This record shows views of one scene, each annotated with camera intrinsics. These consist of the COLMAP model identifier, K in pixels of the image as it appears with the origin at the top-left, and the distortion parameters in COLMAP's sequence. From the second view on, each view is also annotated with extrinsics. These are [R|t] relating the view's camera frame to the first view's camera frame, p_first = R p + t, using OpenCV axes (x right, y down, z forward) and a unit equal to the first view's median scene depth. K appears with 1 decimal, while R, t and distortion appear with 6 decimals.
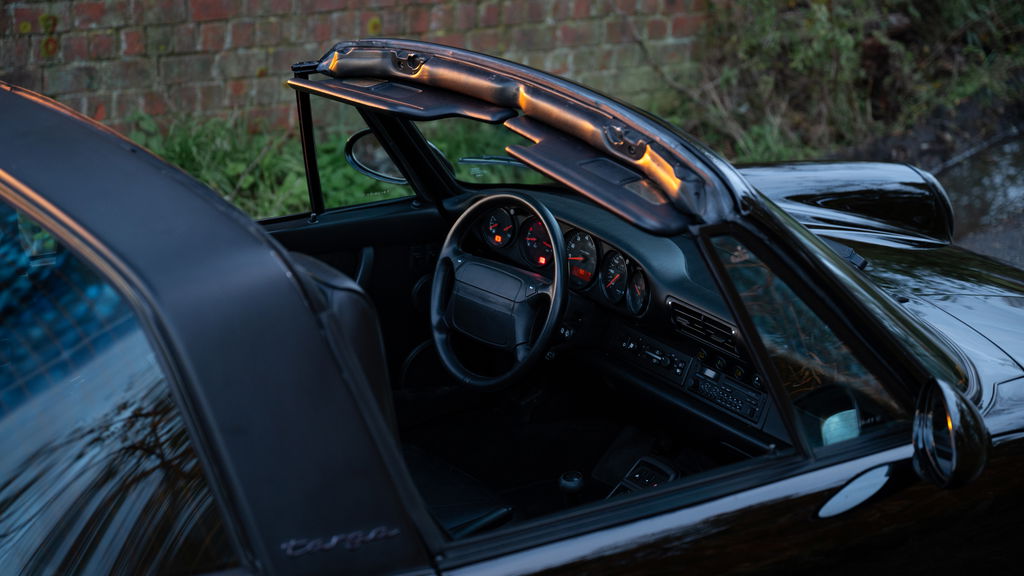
lens RADIAL K [[2029.4, 0, 511.7], [0, 2029.4, 288.2], [0, 0, 1]] dist [-0.180122, 0.000000]
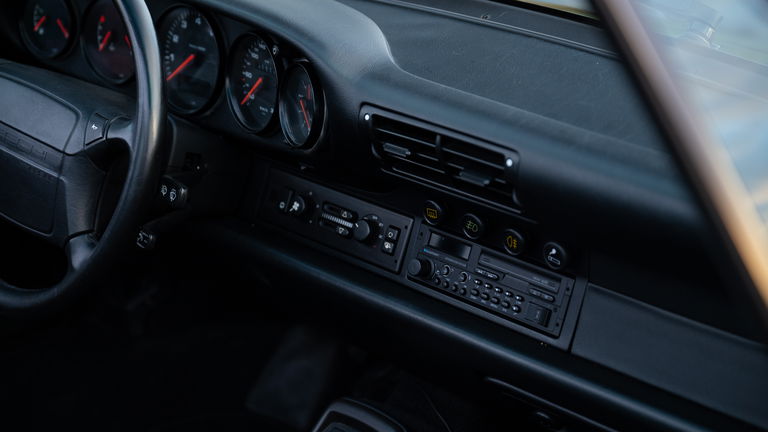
lens RADIAL K [[1522.1, 0, 383.5], [0, 1522.1, 215.8], [0, 0, 1]] dist [-0.180122, 0.000000]
pose [[0.987158, -0.092212, 0.130447, 0.029088], [0.086351, 0.995014, 0.049905, 0.012623], [-0.134399, -0.038000, 0.990198, 0.600198]]
